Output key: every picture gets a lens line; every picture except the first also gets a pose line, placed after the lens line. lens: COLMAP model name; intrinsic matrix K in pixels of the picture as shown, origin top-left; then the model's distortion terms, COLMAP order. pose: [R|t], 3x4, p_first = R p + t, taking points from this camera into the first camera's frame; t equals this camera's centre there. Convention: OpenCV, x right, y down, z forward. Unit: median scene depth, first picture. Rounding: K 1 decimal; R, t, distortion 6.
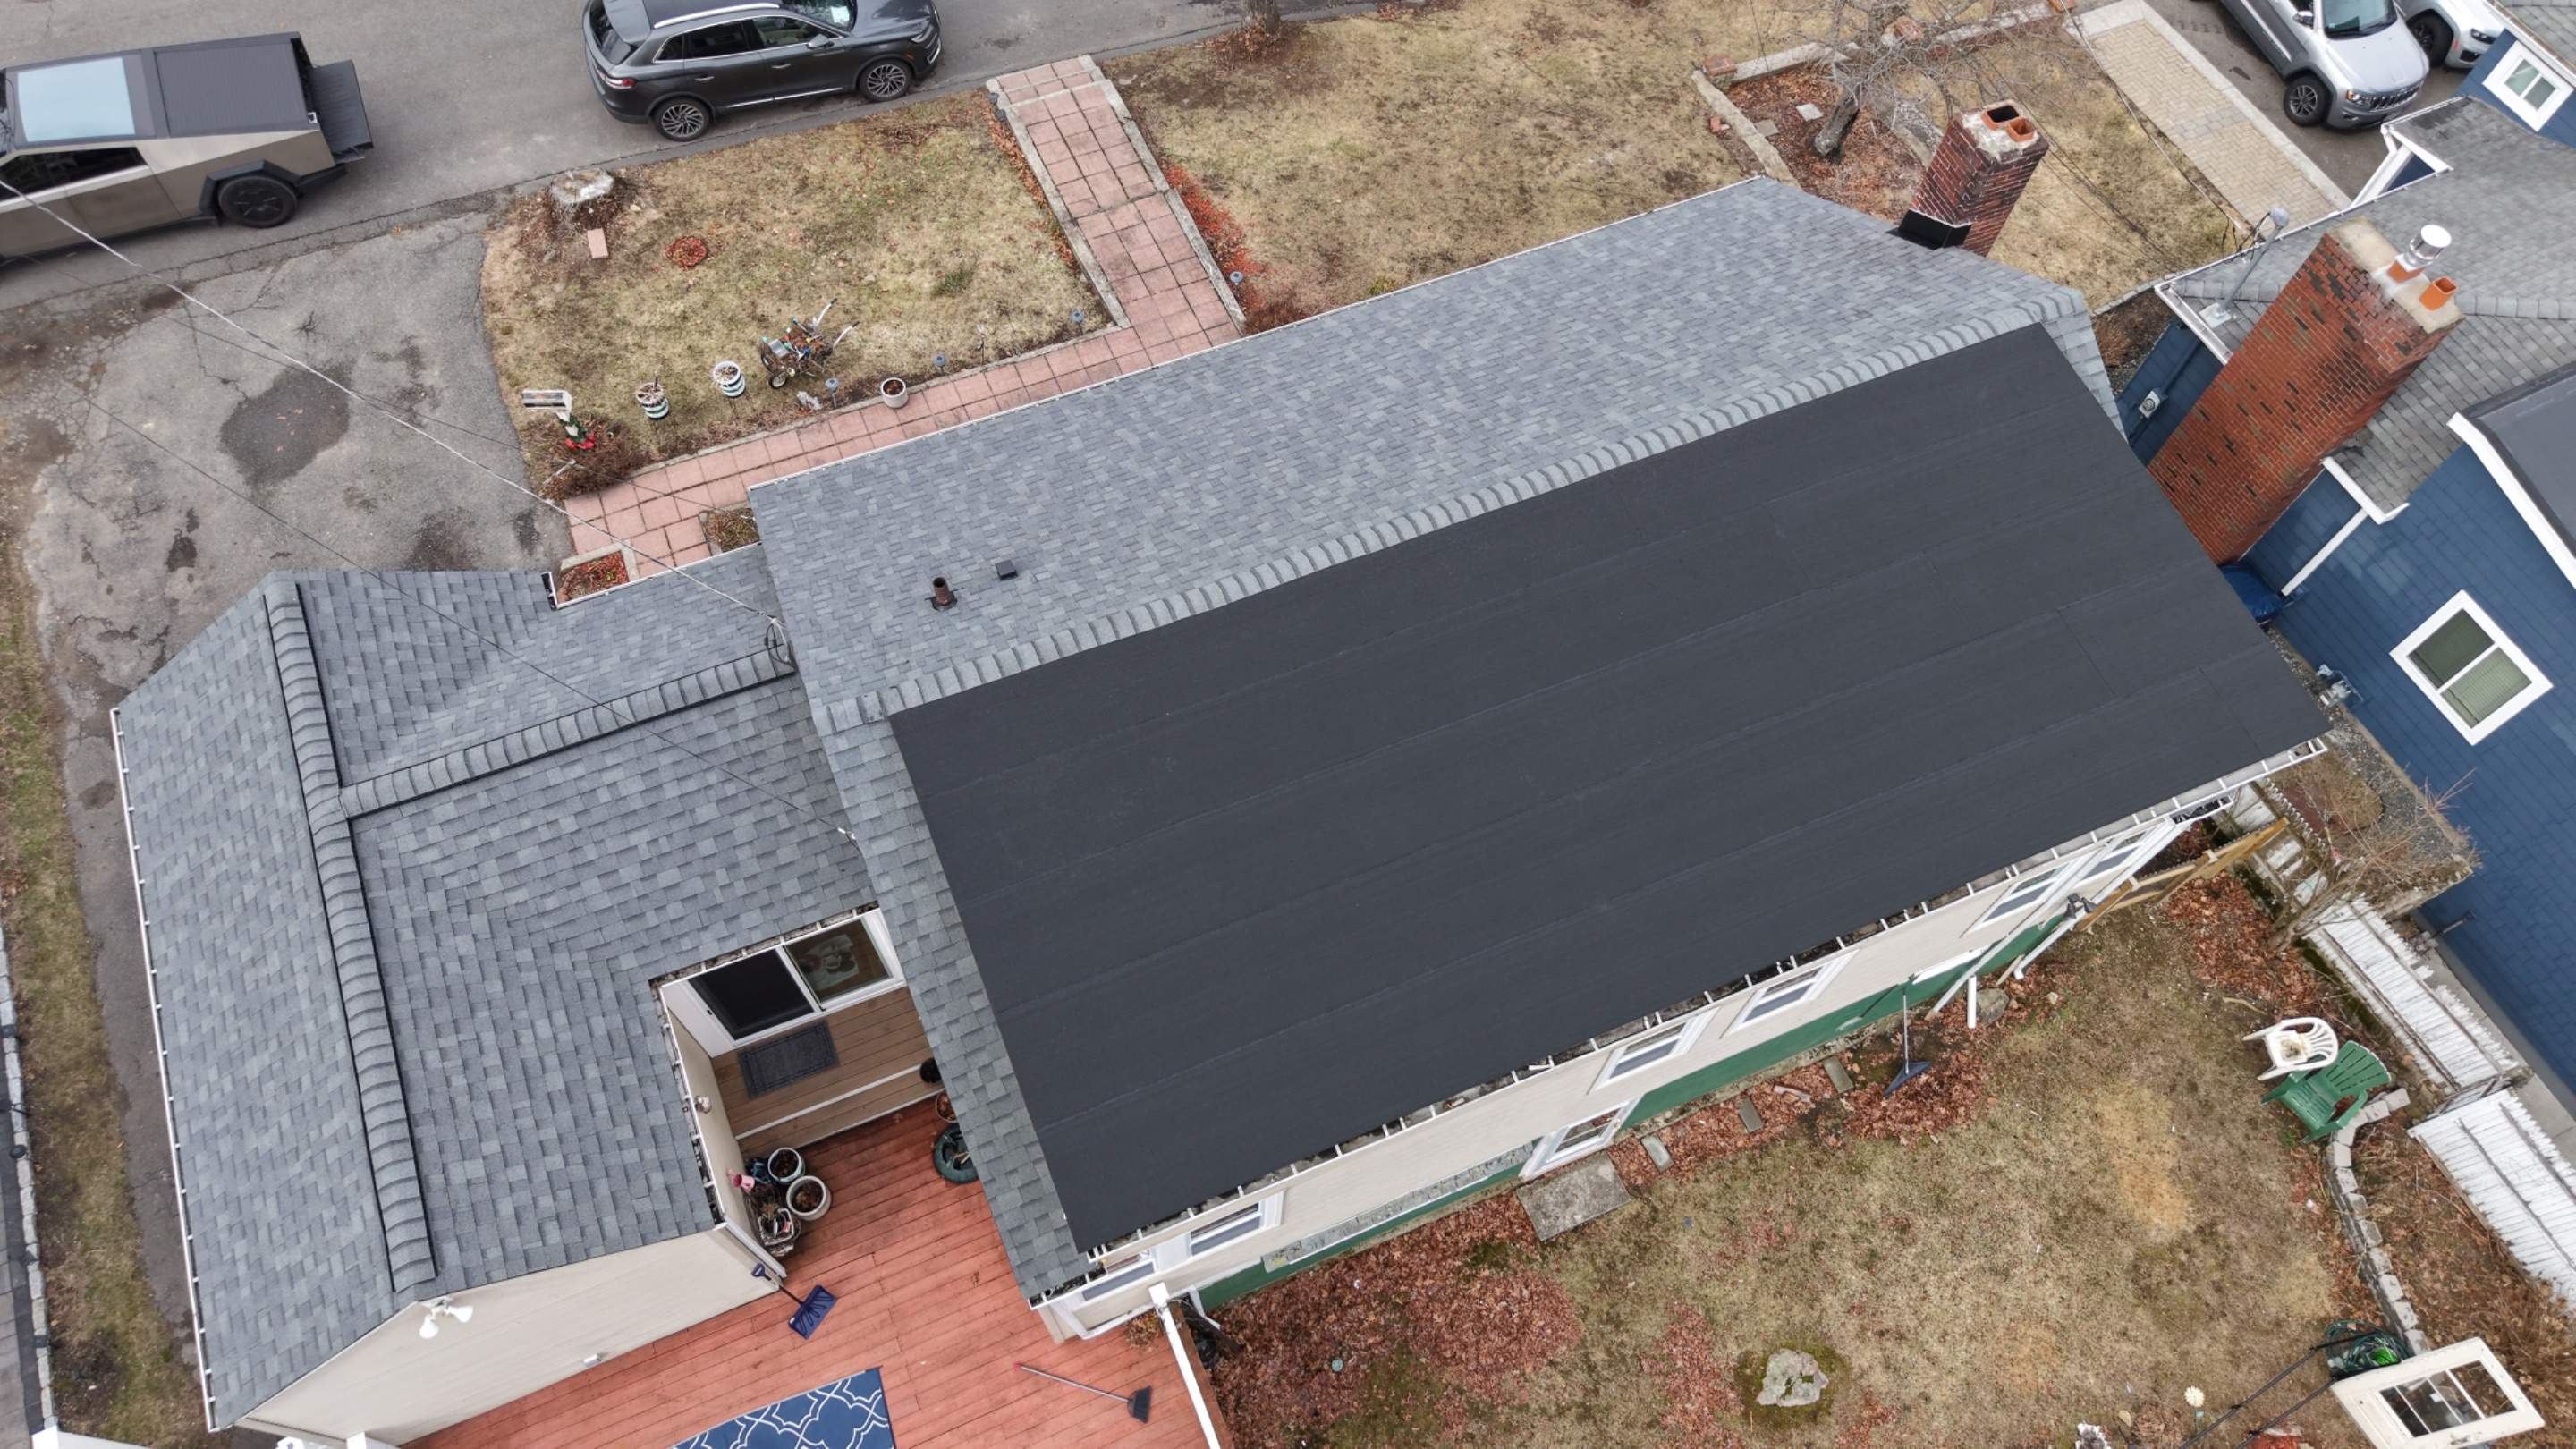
lens RADIAL K [[1721.0, 0, 1280.3], [0, 1721.0, 729.6], [0, 0, 1]] dist [0.017982, -0.018876]
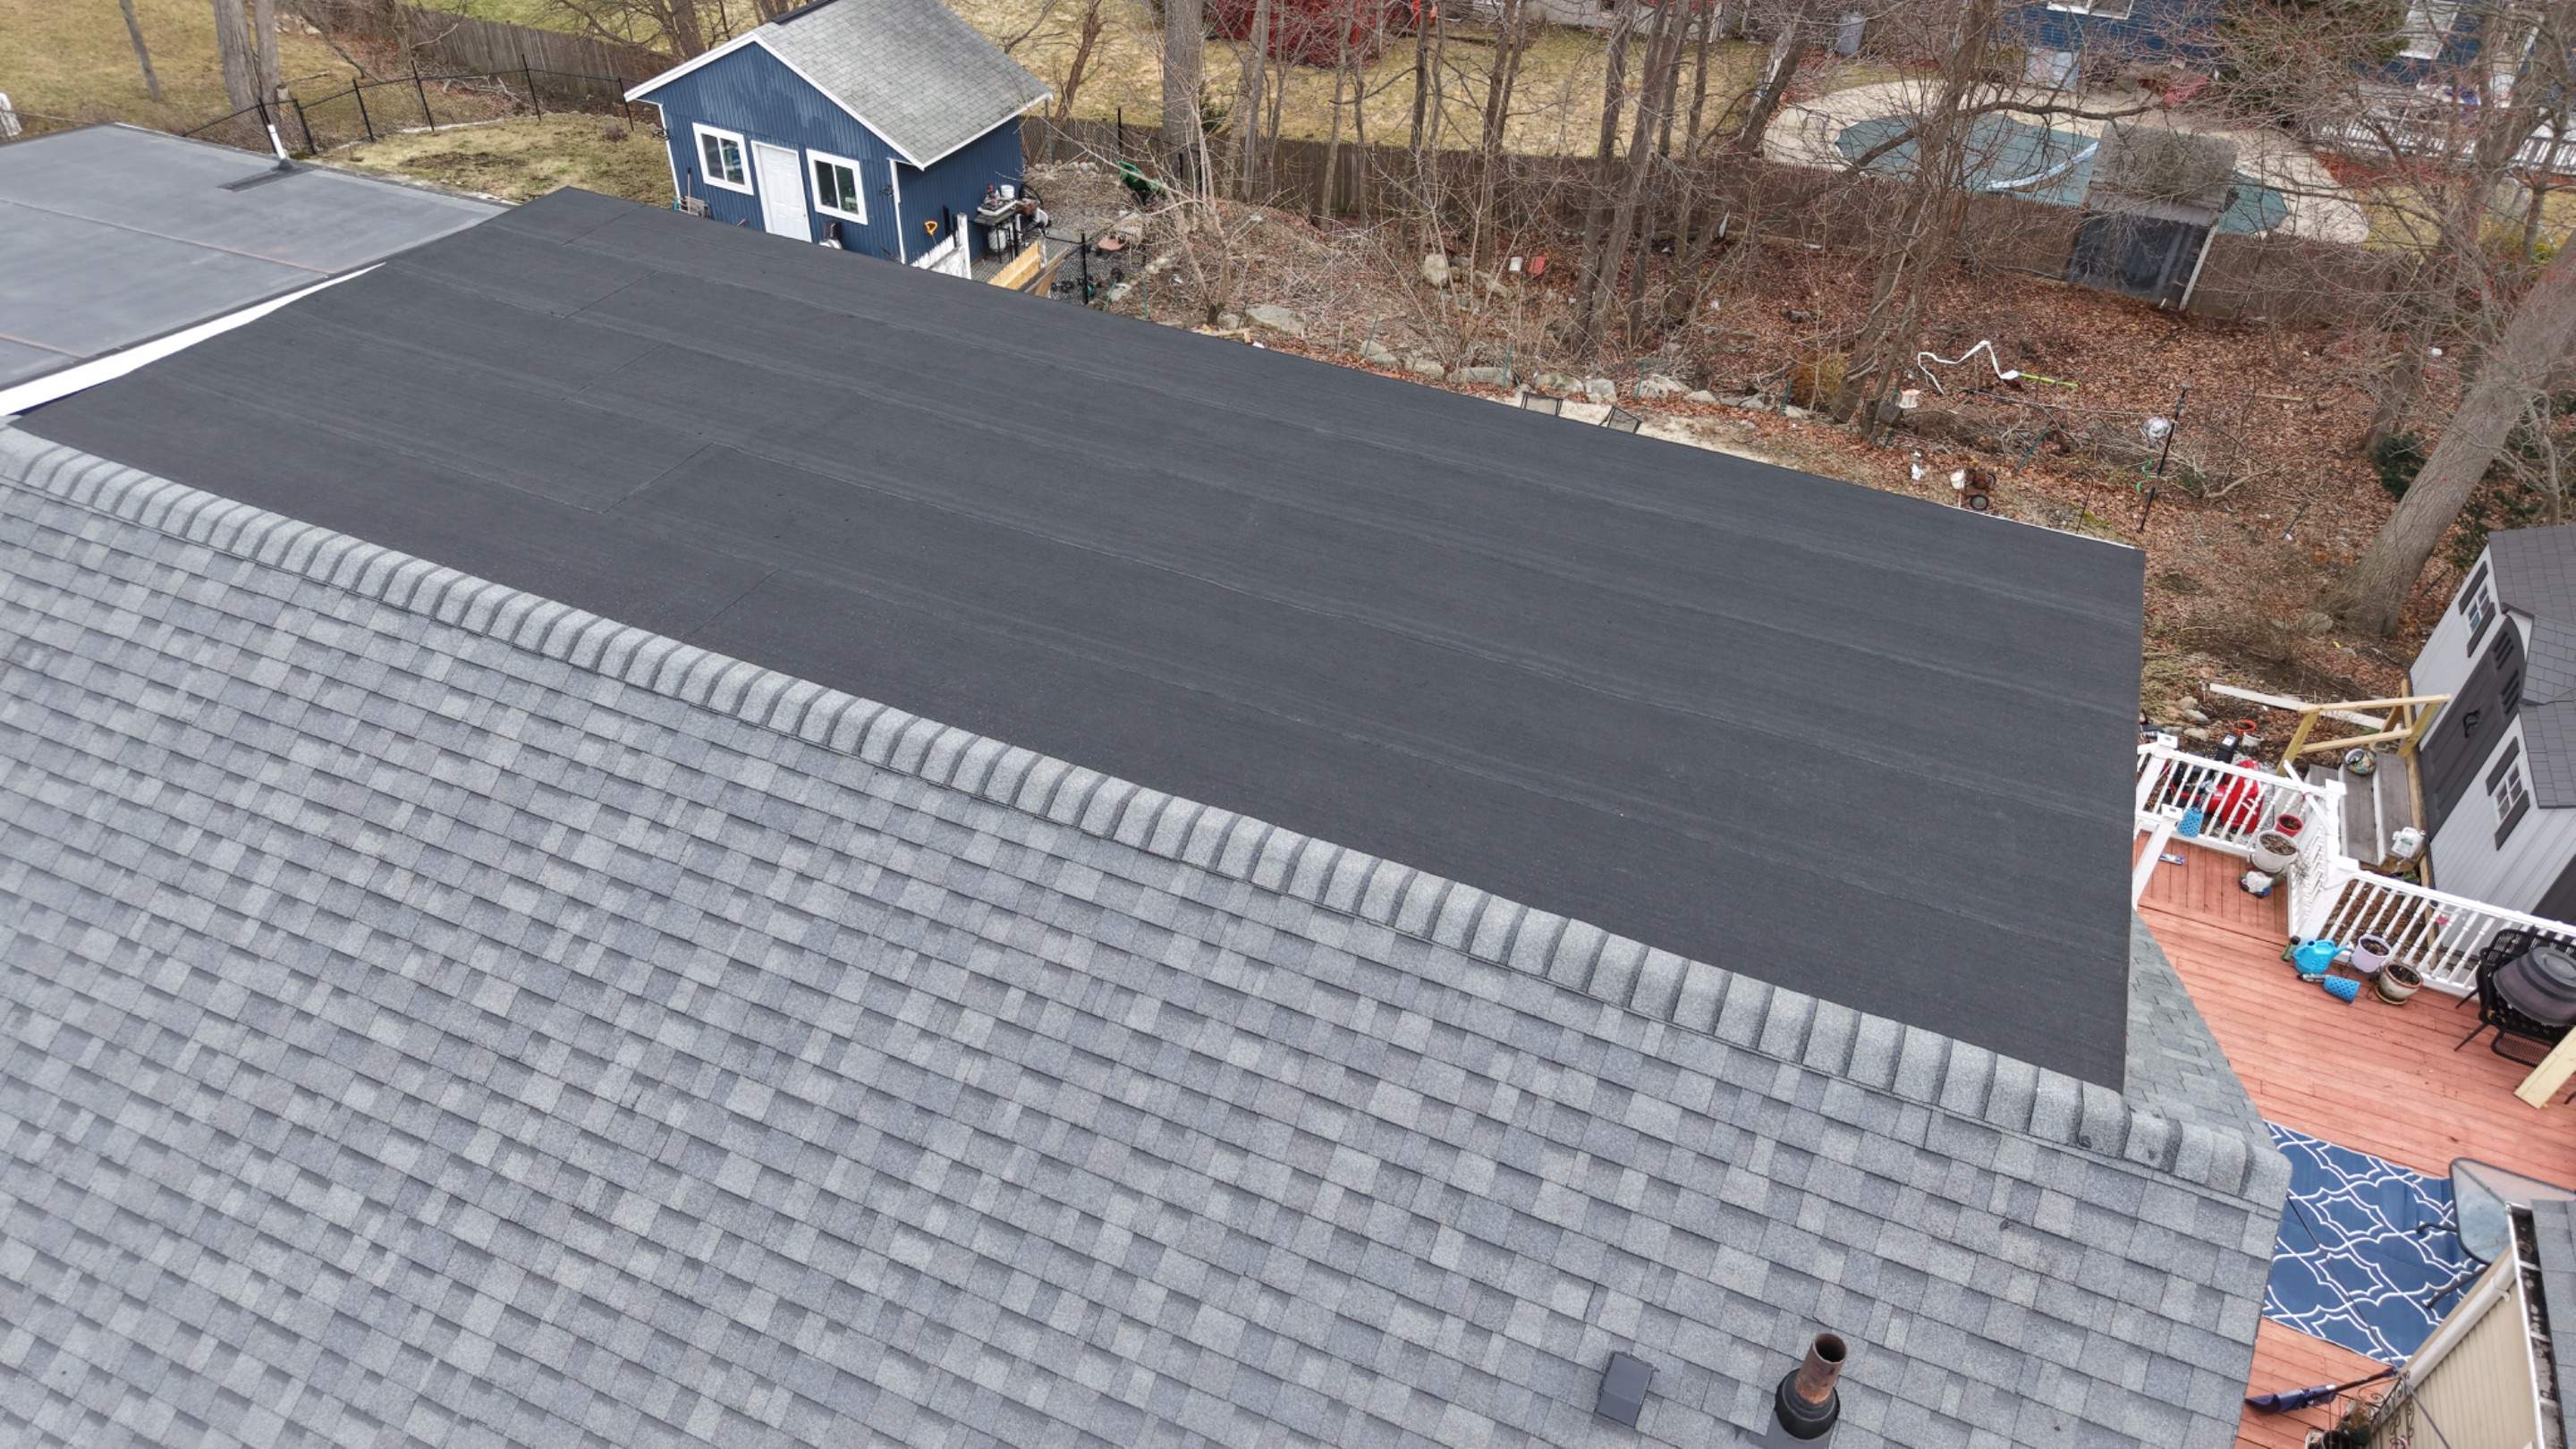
lens RADIAL K [[1721.0, 0, 1280.4], [0, 1721.0, 727.2], [0, 0, 1]] dist [0.017982, -0.018876]
pose [[-0.689332, -0.503805, 0.520578, -0.170350], [0.617543, -0.032945, 0.785847, -0.328231], [-0.378763, 0.863189, 0.333831, 0.545393]]
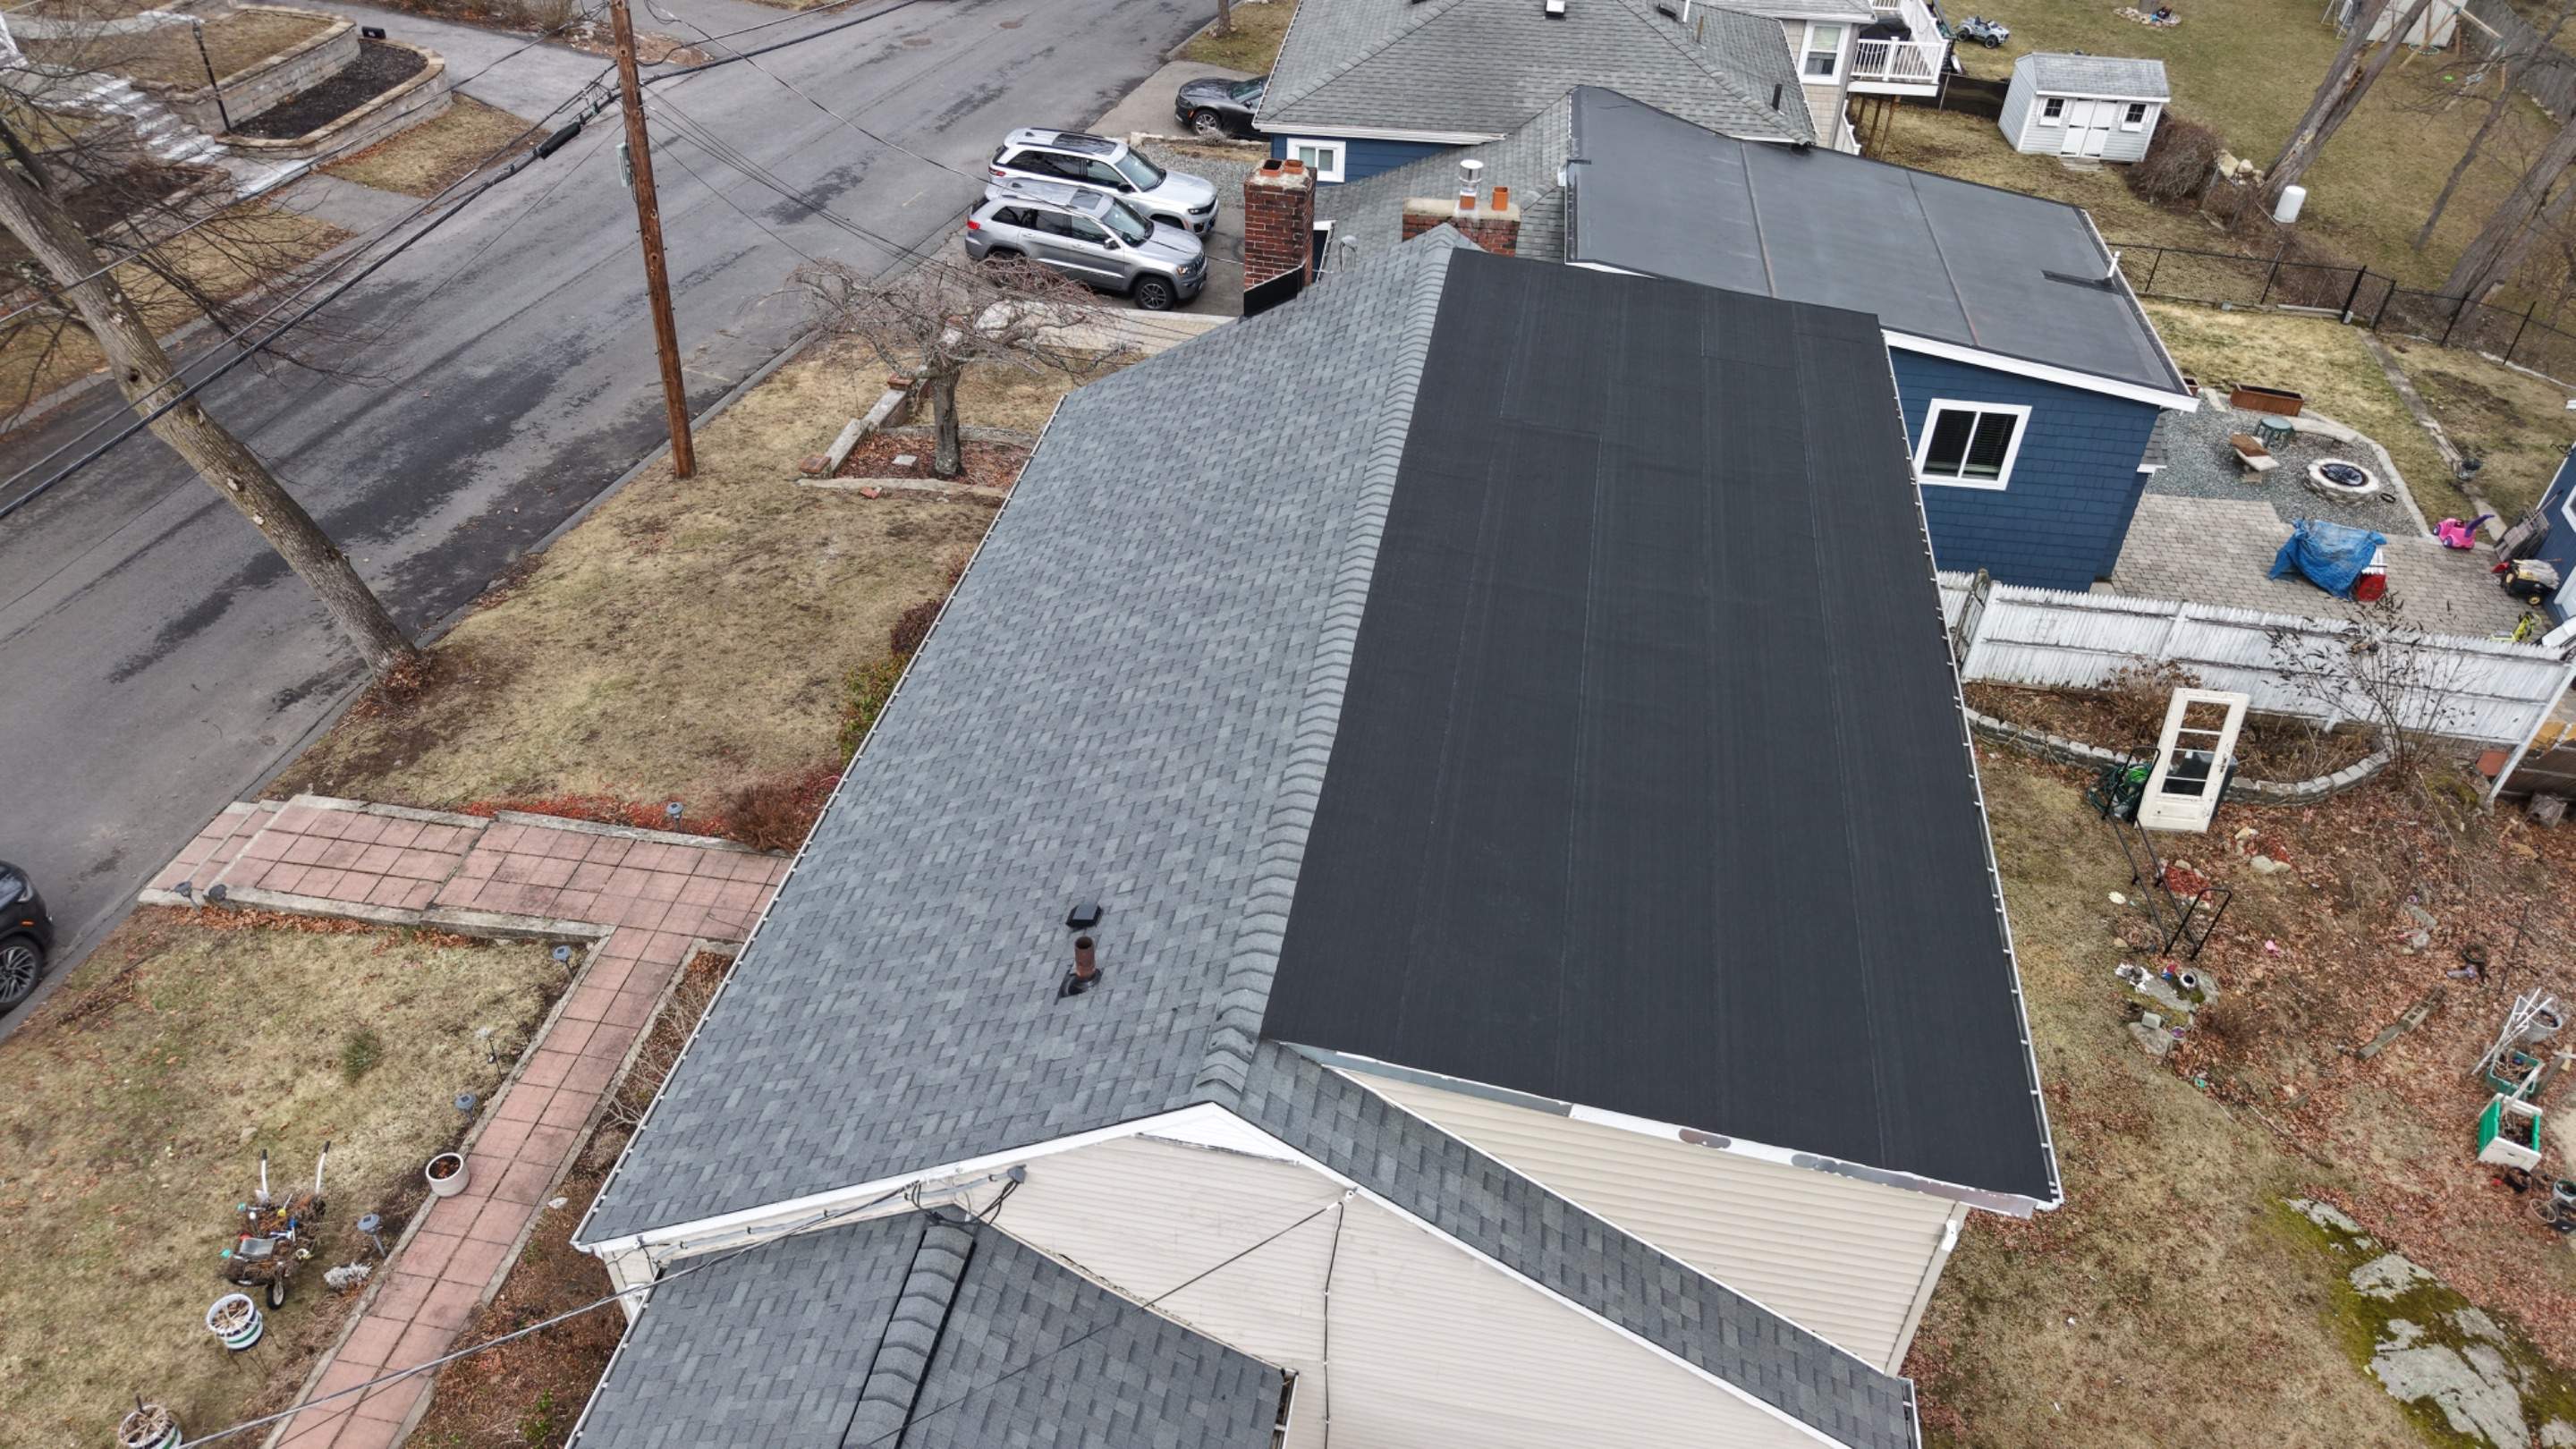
lens RADIAL K [[1721.0, 0, 1280.7], [0, 1721.0, 727.6], [0, 0, 1]] dist [0.017982, -0.018876]
pose [[0.547985, -0.543388, 0.635957, -0.392580], [0.736048, 0.674444, -0.057958, -0.030039], [-0.397423, 0.499855, 0.769545, 0.245571]]
